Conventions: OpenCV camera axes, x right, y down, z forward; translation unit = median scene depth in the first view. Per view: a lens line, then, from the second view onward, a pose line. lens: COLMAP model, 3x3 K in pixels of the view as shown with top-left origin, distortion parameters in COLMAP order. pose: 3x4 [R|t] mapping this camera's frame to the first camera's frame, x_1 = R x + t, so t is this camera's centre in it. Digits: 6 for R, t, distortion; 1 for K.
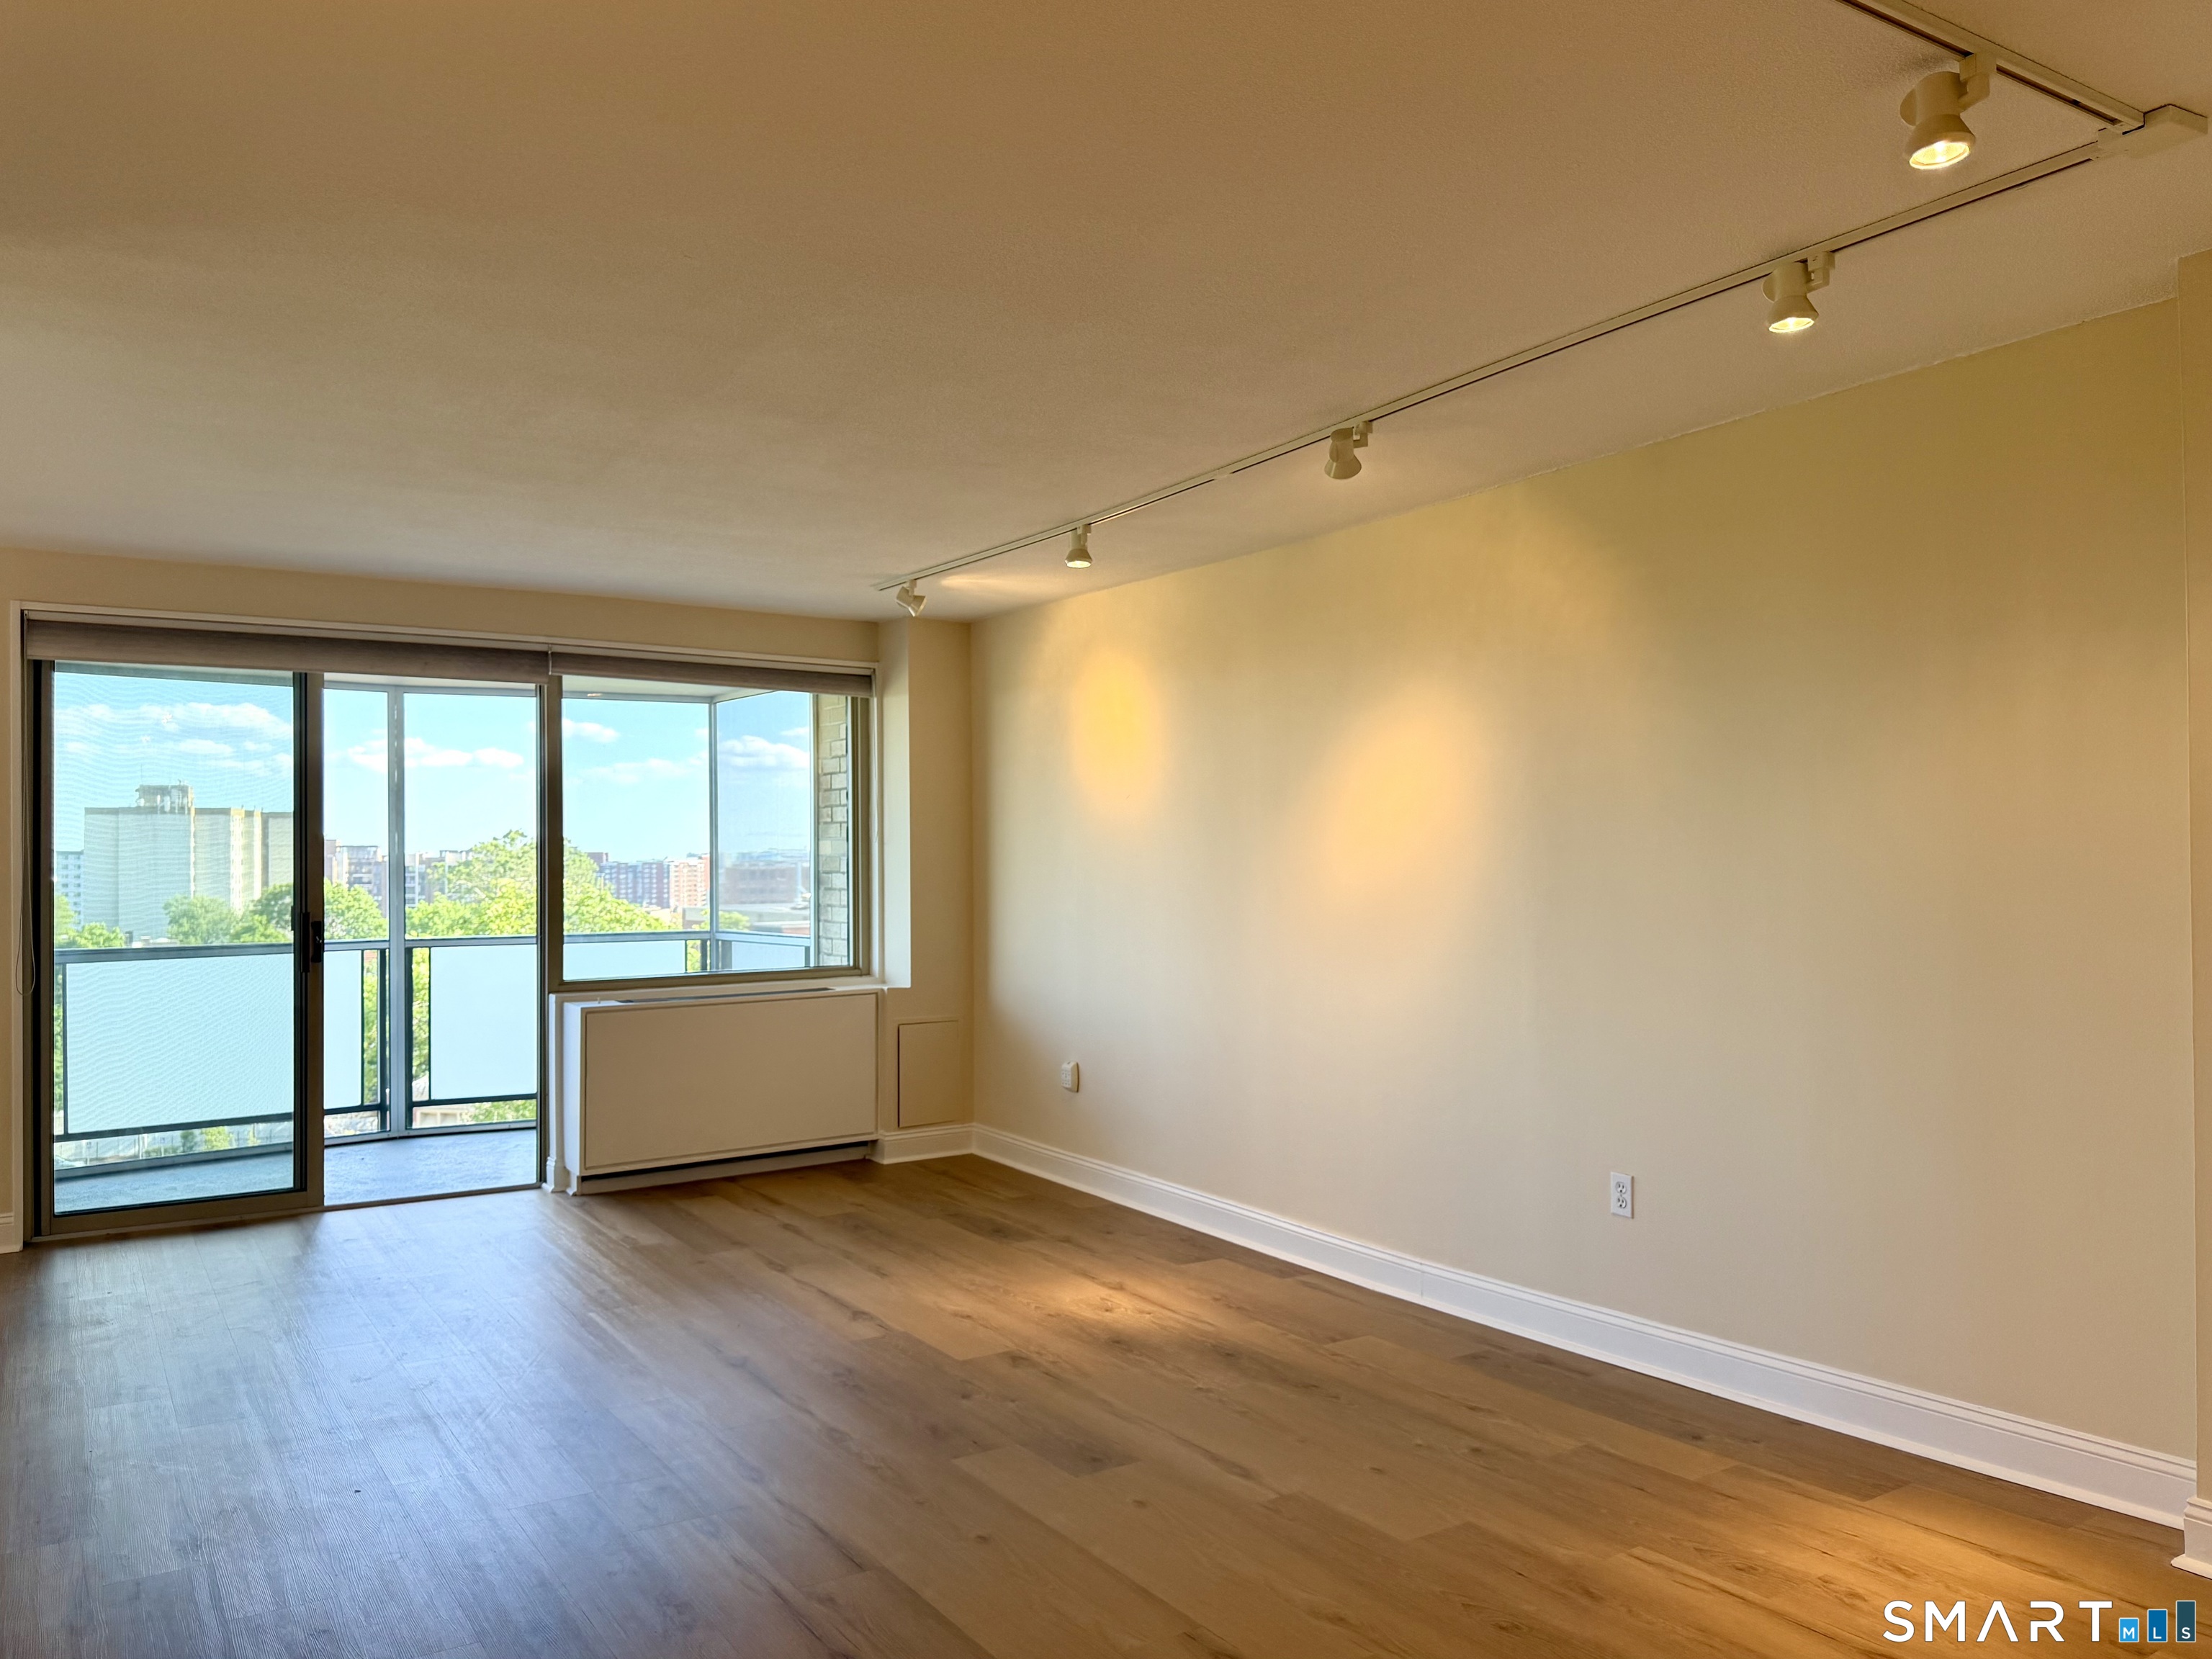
lens RADIAL K [[1599.1, 0, 1106.0], [0, 1599.1, 829.5], [0, 0, 1]] dist [0.096173, -0.163429]
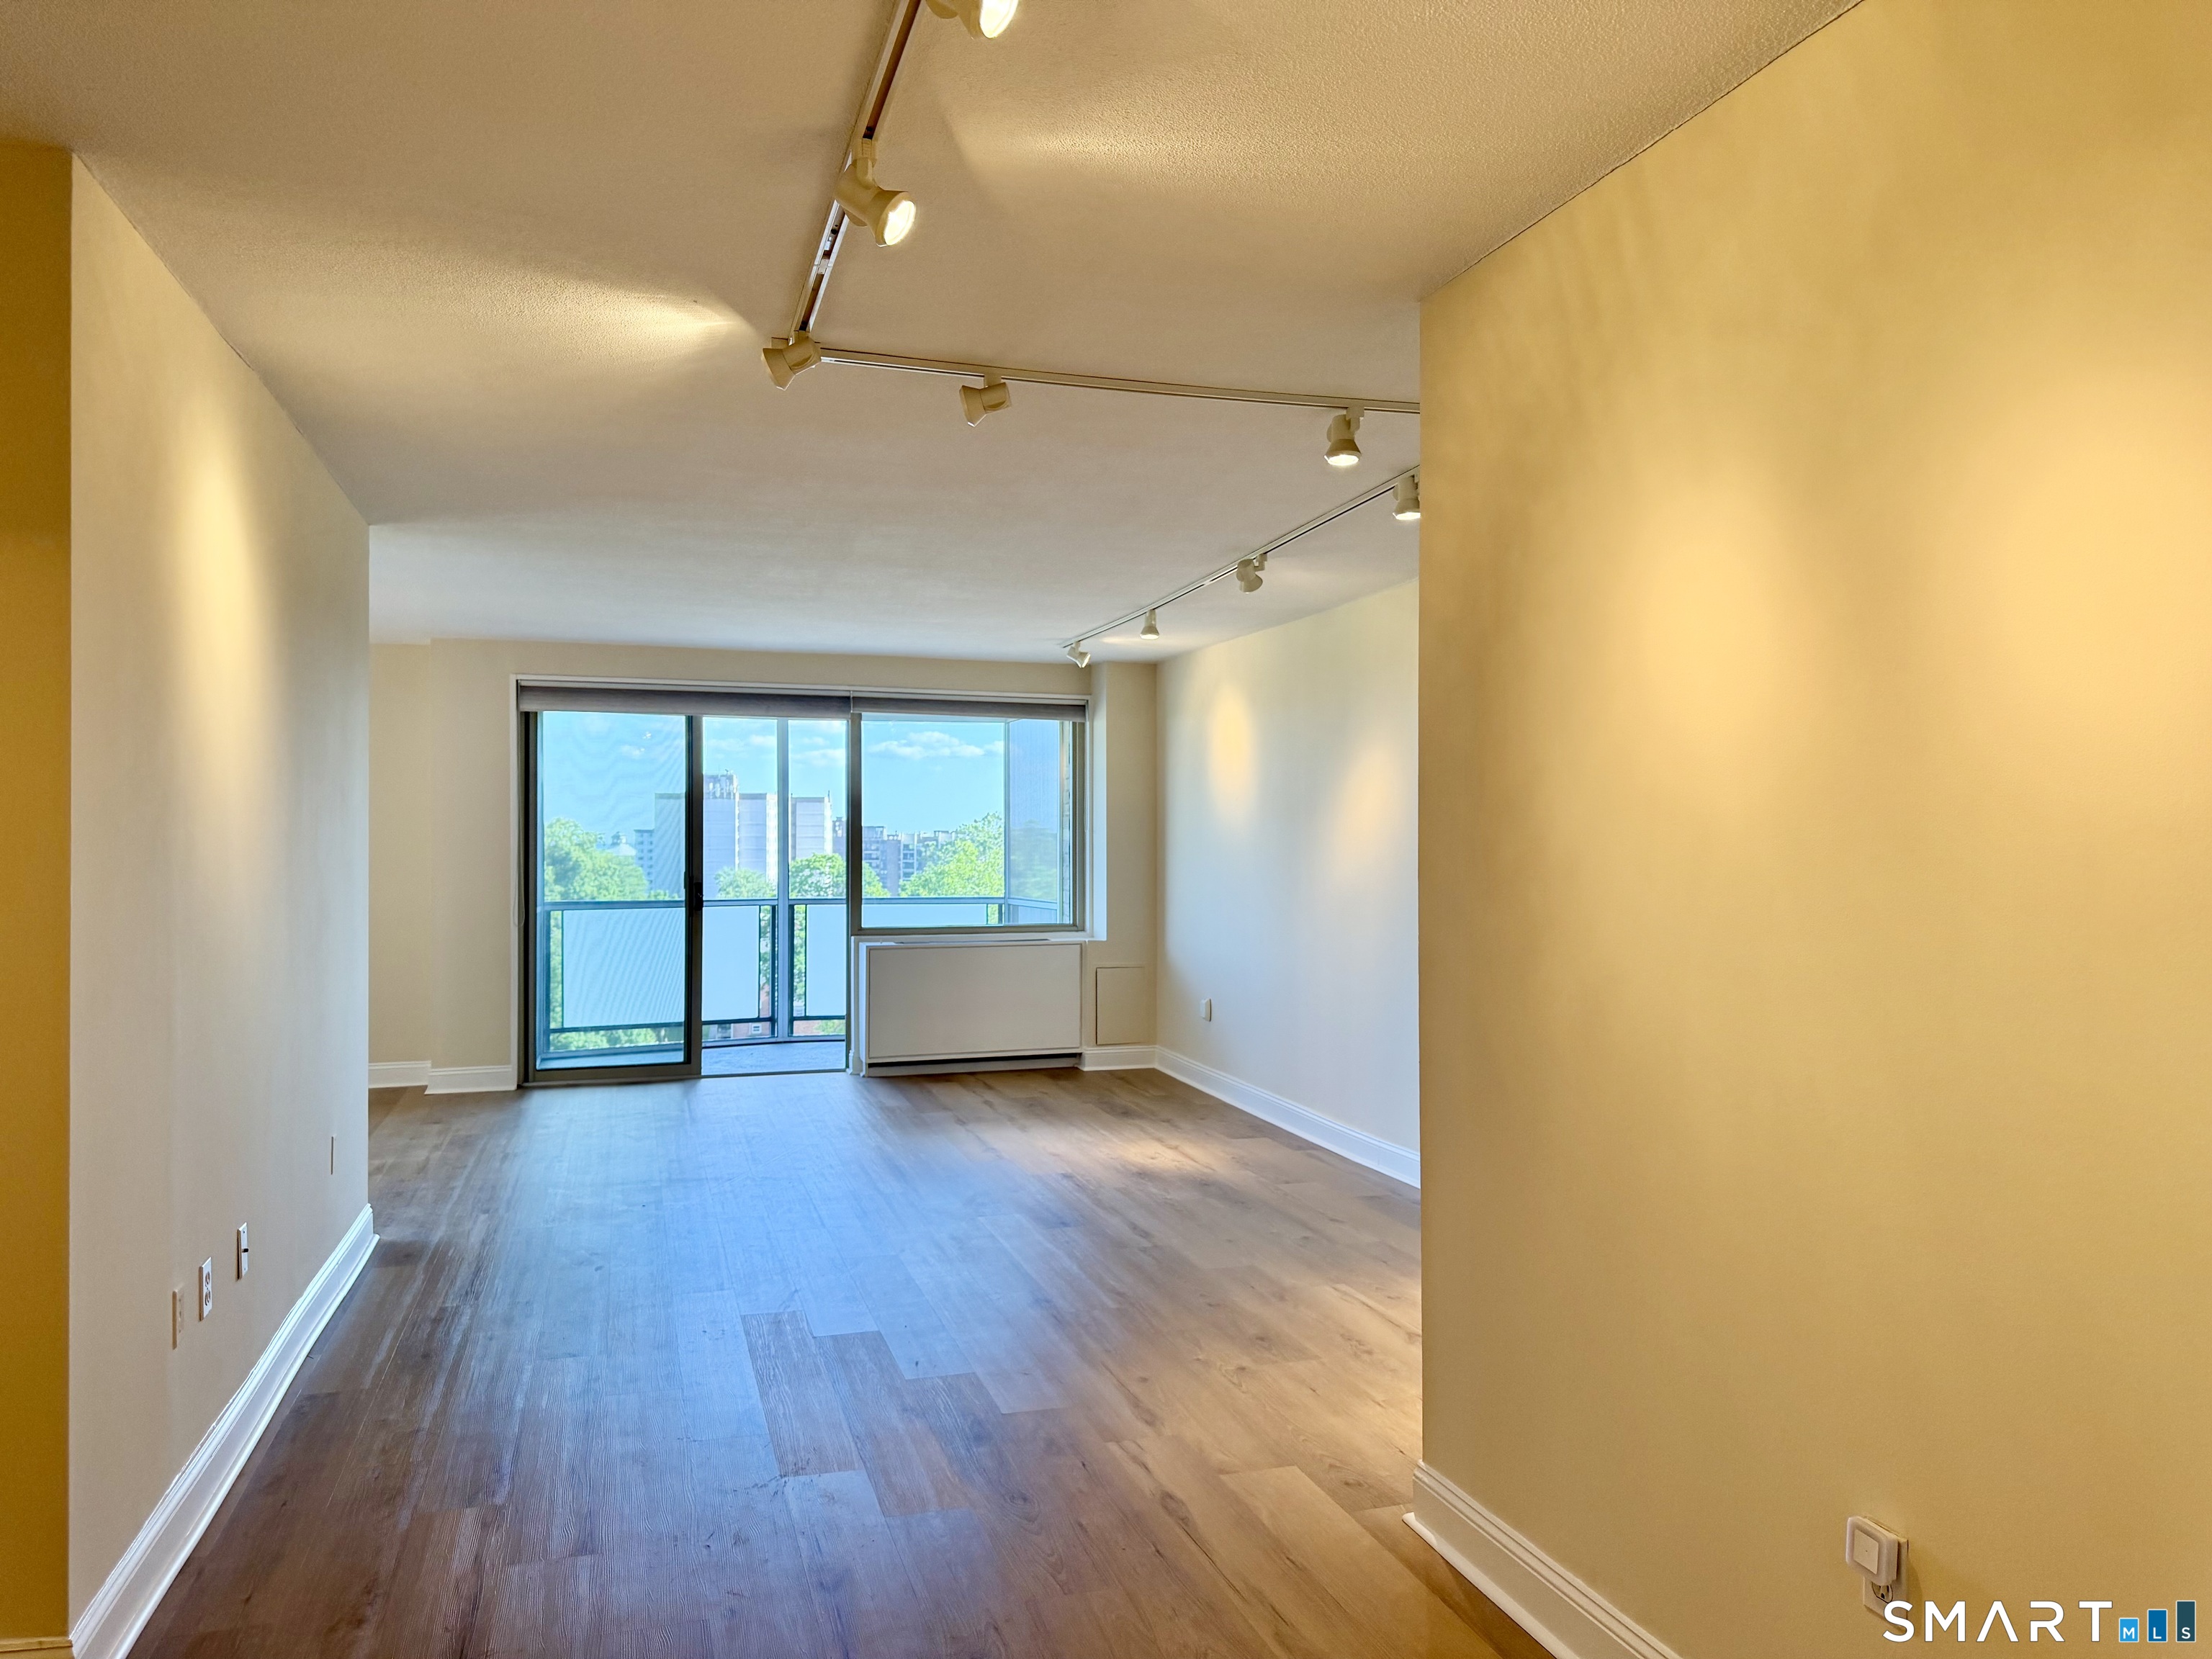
lens RADIAL K [[1535.3, 0, 1106.0], [0, 1535.3, 829.5], [0, 0, 1]] dist [0.086240, -0.119152]
pose [[0.961043, 0.005886, -0.276337, 0.253516], [-0.003018, 0.999937, 0.010804, -0.008113], [0.276383, -0.009549, 0.961000, -0.249026]]
